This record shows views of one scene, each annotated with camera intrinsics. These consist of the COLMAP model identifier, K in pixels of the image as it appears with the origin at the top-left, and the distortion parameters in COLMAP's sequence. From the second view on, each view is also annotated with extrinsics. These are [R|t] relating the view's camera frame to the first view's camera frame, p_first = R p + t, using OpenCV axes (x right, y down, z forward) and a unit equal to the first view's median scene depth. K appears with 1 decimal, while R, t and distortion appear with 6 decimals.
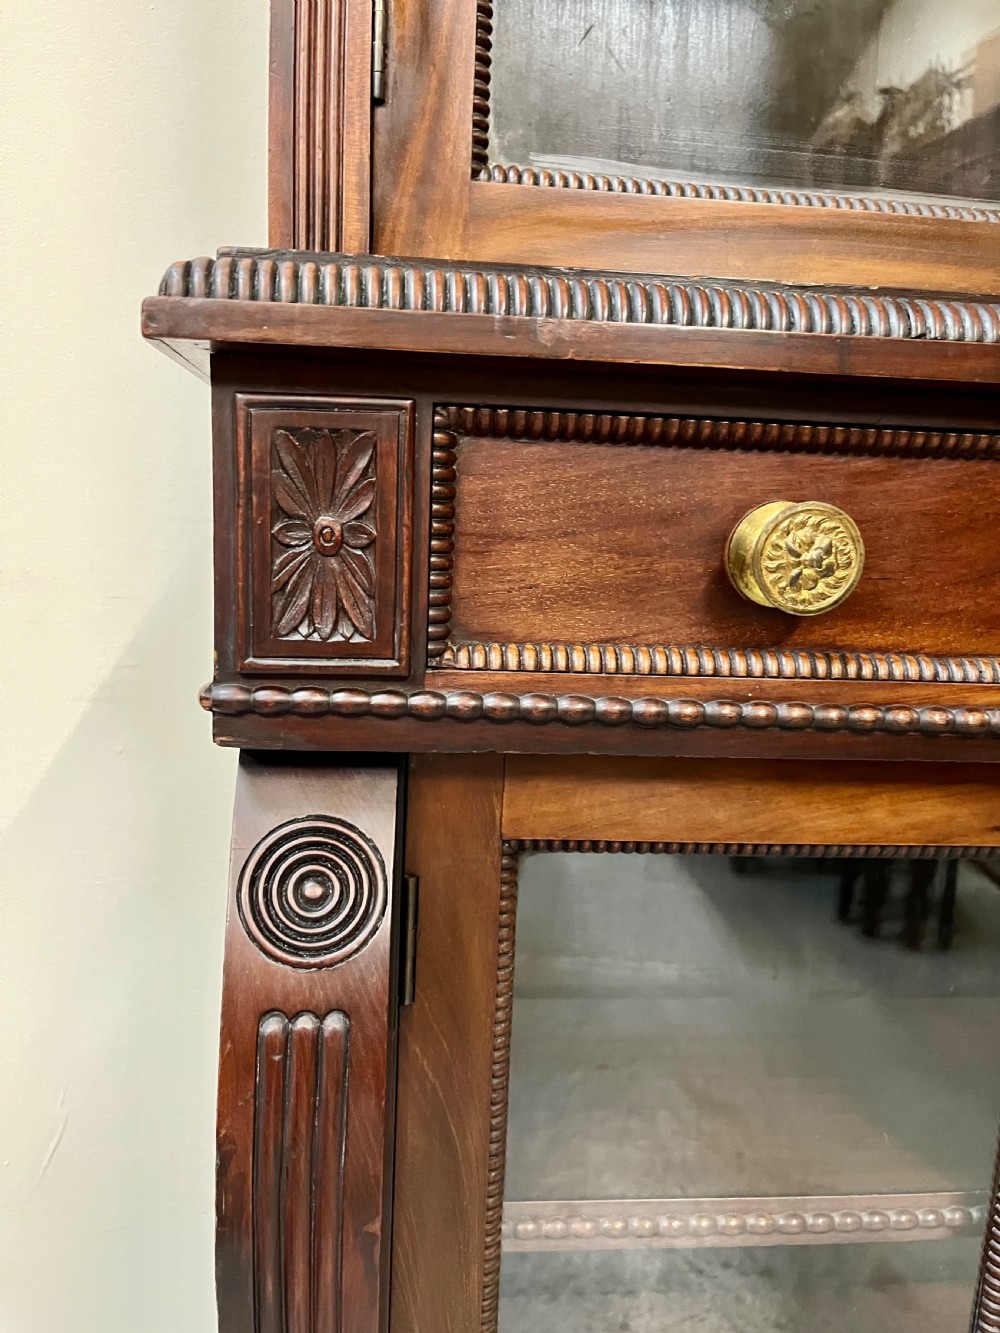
lens RADIAL K [[1041.2, 0, 486.7], [0, 1041.2, 670.7], [0, 0, 1]] dist [0.009921, 0.001213]
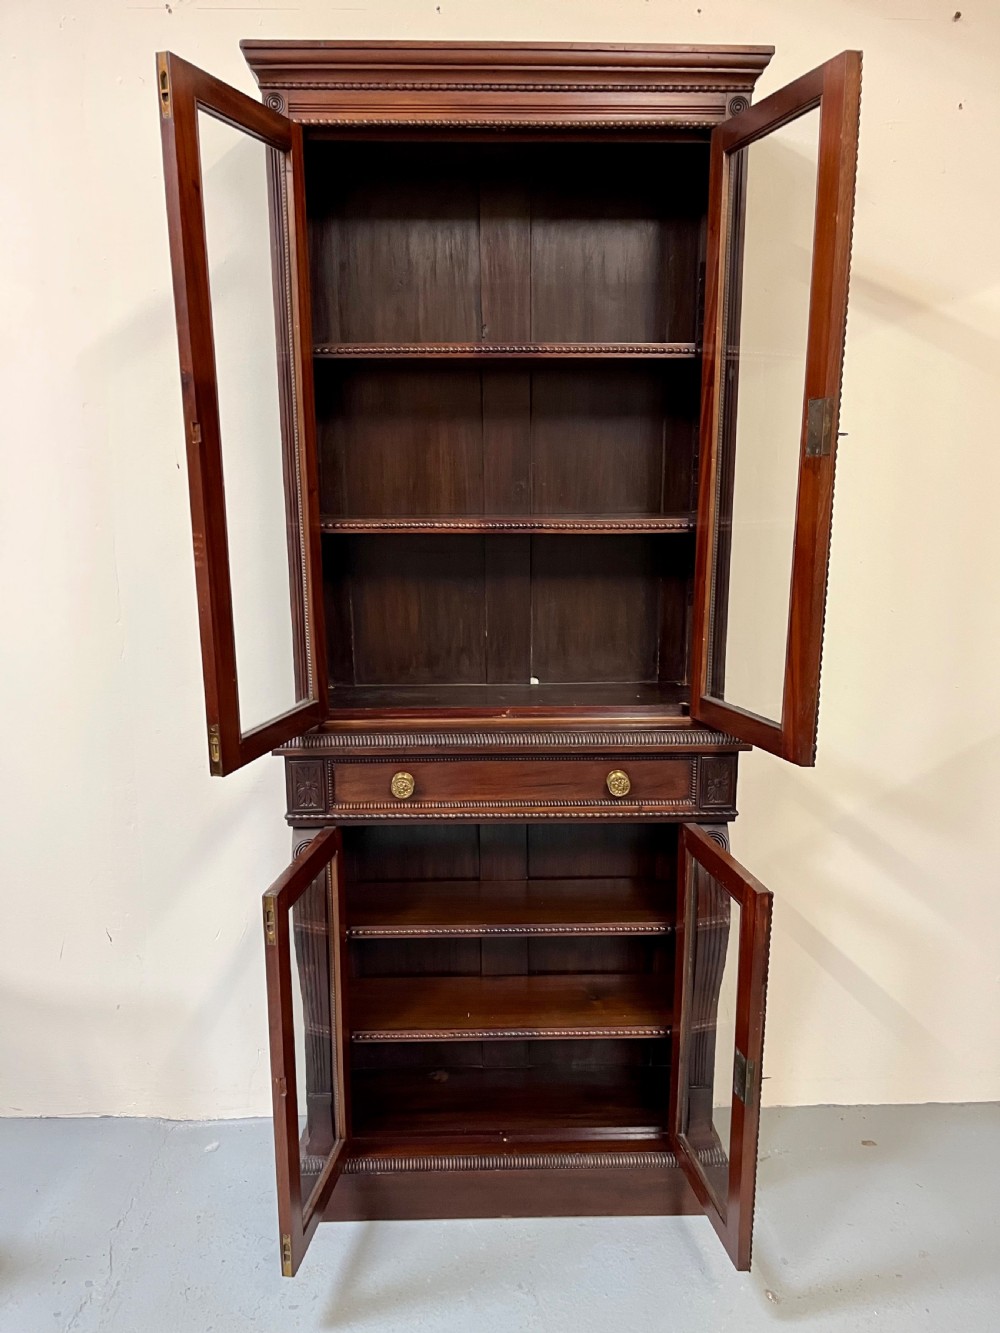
lens RADIAL K [[1008.5, 0, 493.0], [0, 1008.5, 681.7], [0, 0, 1]] dist [0.094221, -0.145894]
pose [[0.997249, -0.027193, -0.068955, 1.058228], [0.031846, 0.997224, 0.067305, -0.900977], [0.066933, -0.069316, 0.995347, -3.669727]]
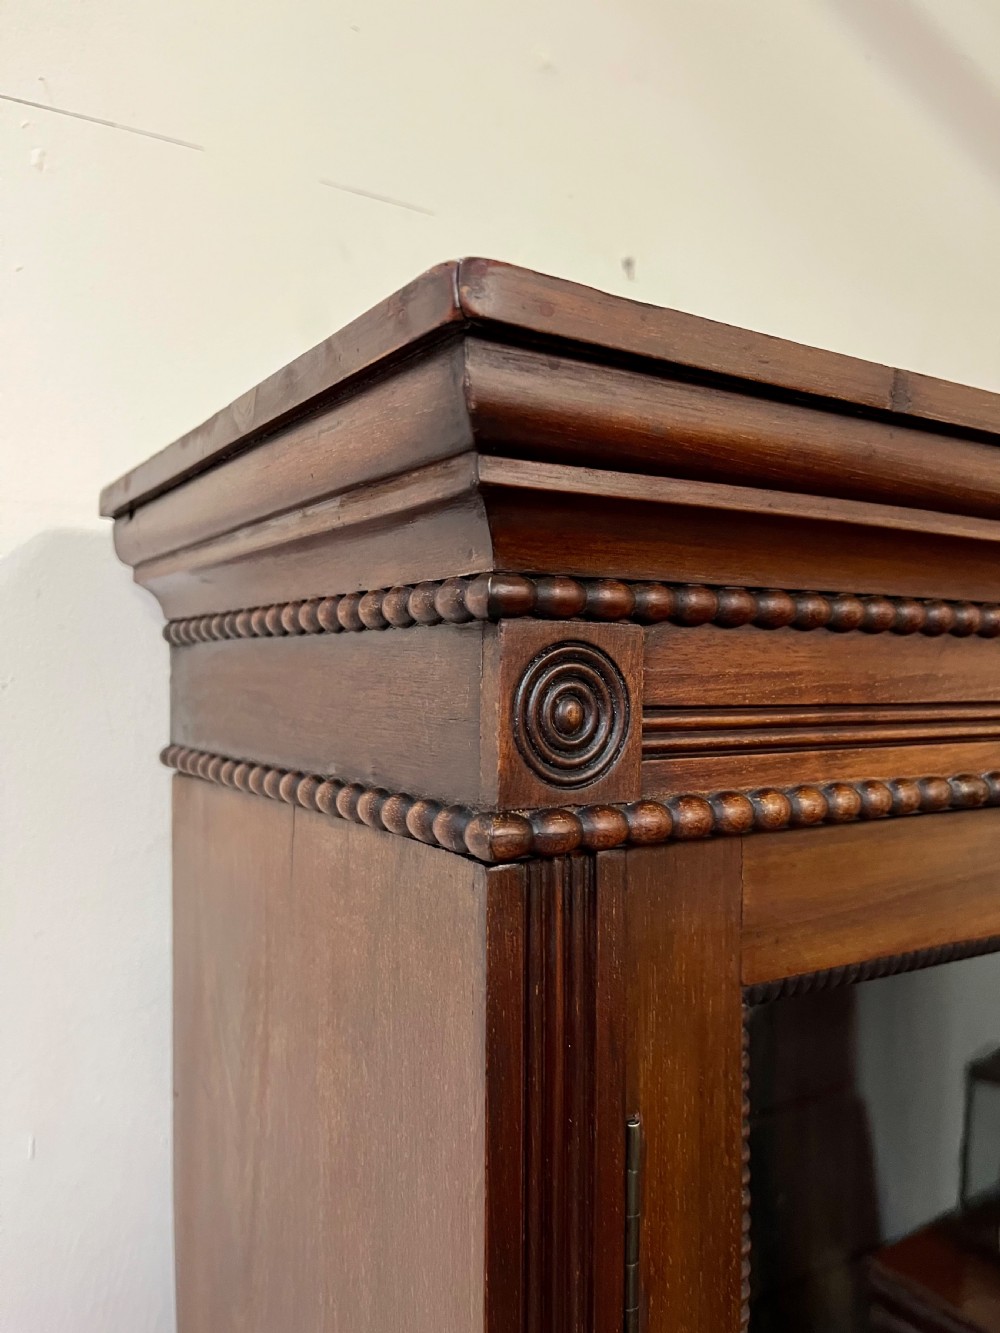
lens RADIAL K [[1015.4, 0, 497.7], [0, 1015.4, 674.4], [0, 0, 1]] dist [0.084542, -0.125614]
pose [[0.884834, -0.035385, 0.464561, -0.413498], [0.092761, 0.990529, -0.101232, -3.023733], [-0.456579, 0.132666, 0.879736, 0.189018]]
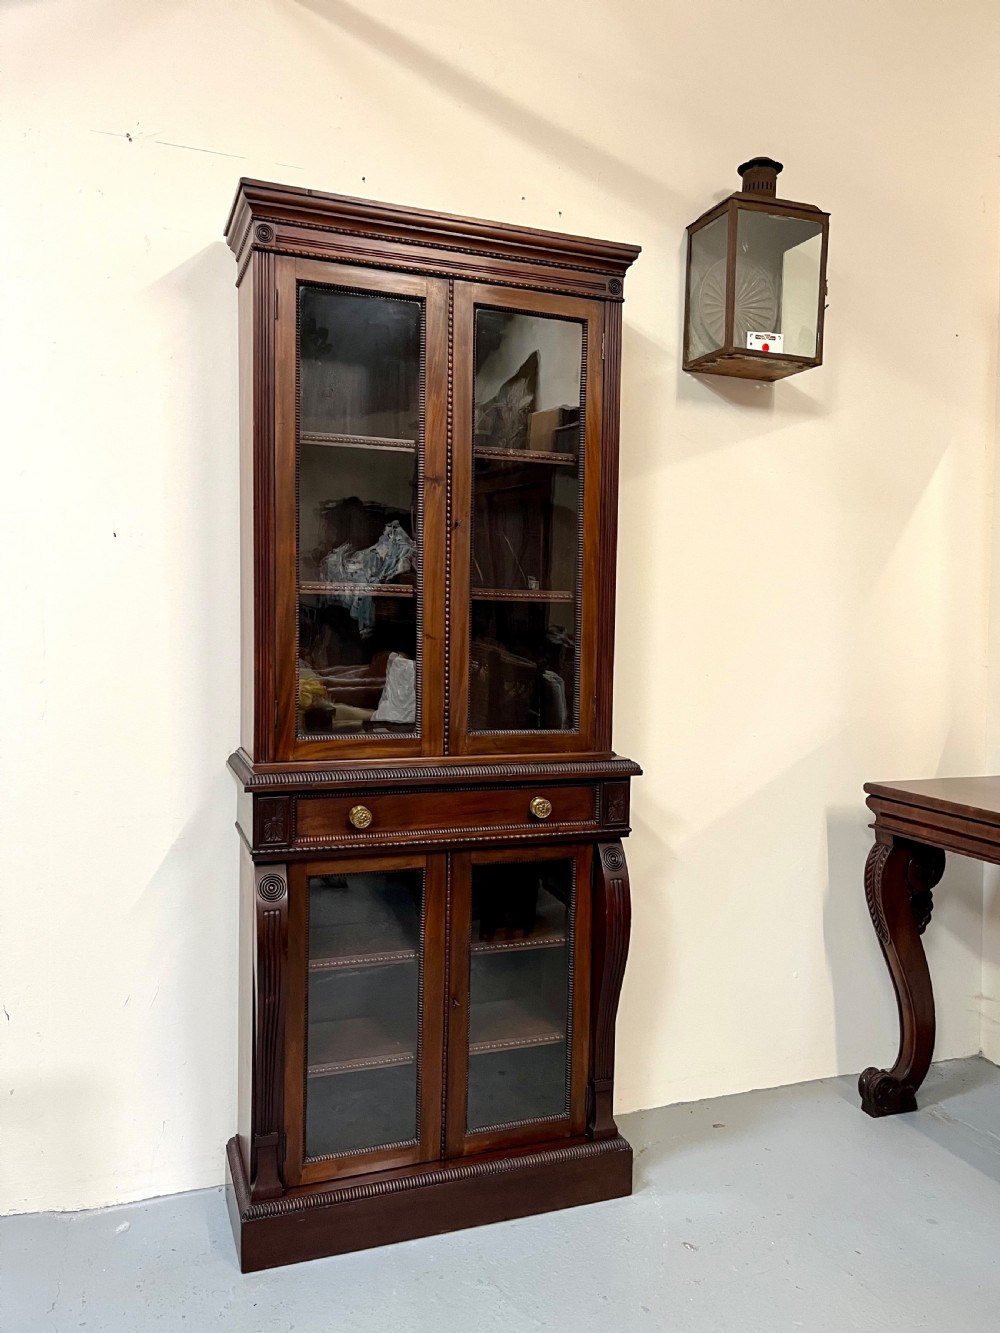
lens RADIAL K [[1010.7, 0, 504.1], [0, 1010.7, 673.1], [0, 0, 1]] dist [0.083864, -0.124688]
pose [[0.962770, -0.034618, 0.268096, -0.379294], [0.054757, 0.996181, -0.068010, -0.456193], [-0.264718, 0.080158, 0.960989, -4.342910]]
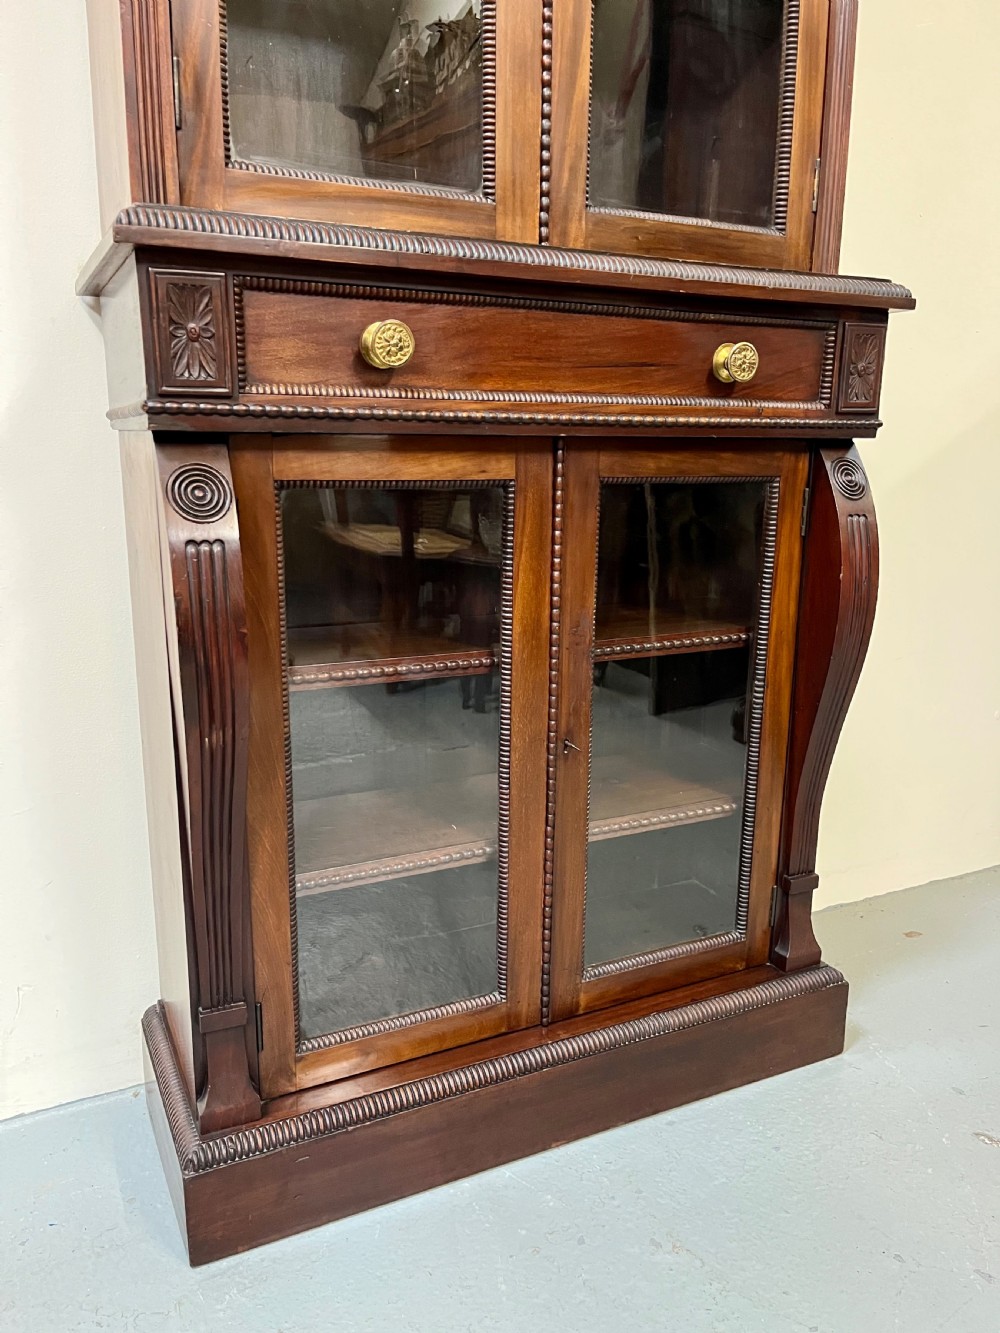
lens RADIAL K [[1026.0, 0, 502.2], [0, 1026.0, 680.1], [0, 0, 1]] dist [0.058422, -0.089055]
pose [[0.931240, -0.112685, 0.346545, -0.380848], [0.077999, 0.990585, 0.112507, 0.416848], [-0.355960, -0.077741, 0.931262, -1.404270]]
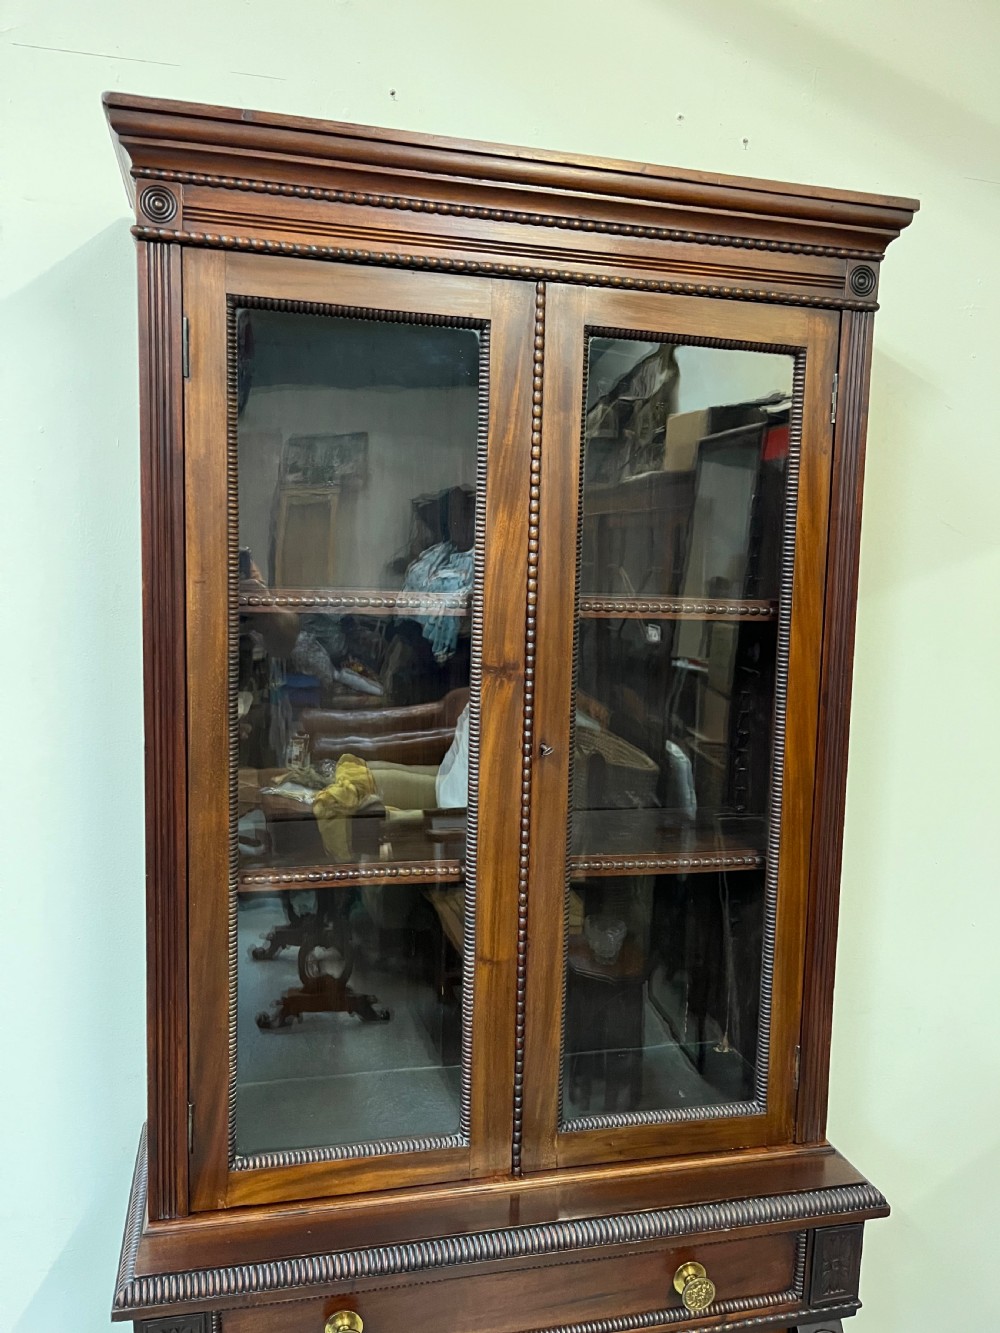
lens RADIAL K [[1015.4, 0, 497.7], [0, 1015.4, 674.4], [0, 0, 1]] dist [0.084542, -0.125614]
pose [[0.988192, -0.025320, 0.151112, 0.325694], [0.030263, 0.999076, -0.030505, -1.802419], [-0.150200, 0.034718, 0.988046, -1.871851]]
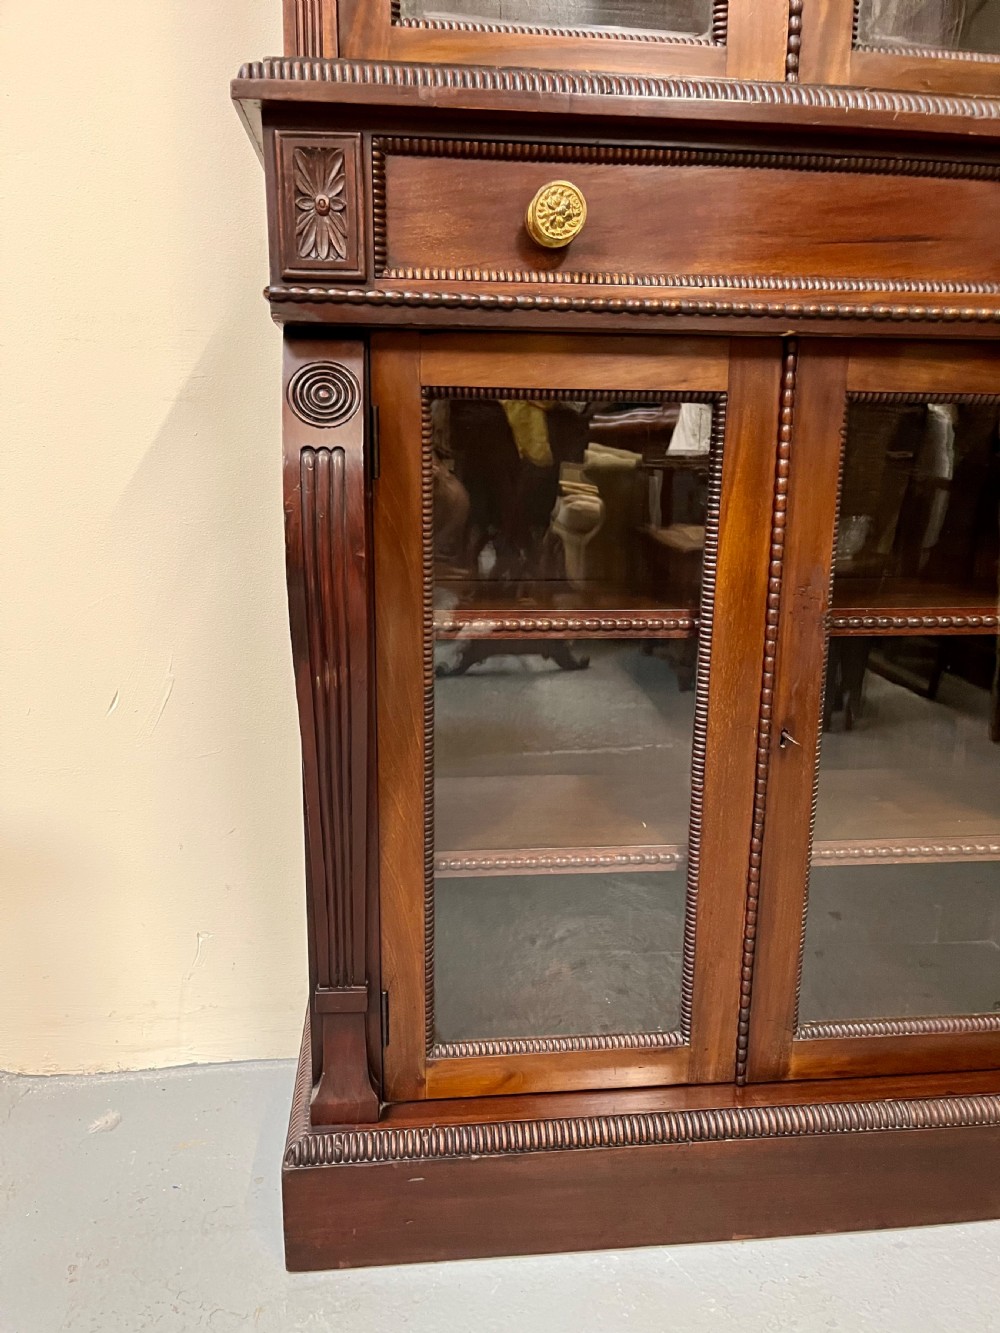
lens RADIAL K [[1026.0, 0, 502.2], [0, 1026.0, 680.1], [0, 0, 1]] dist [0.058422, -0.089055]
pose [[0.999410, -0.032828, 0.010083, 0.140594], [0.031936, 0.996393, 0.078617, 0.617807], [-0.012628, -0.078248, 0.996854, -1.042926]]
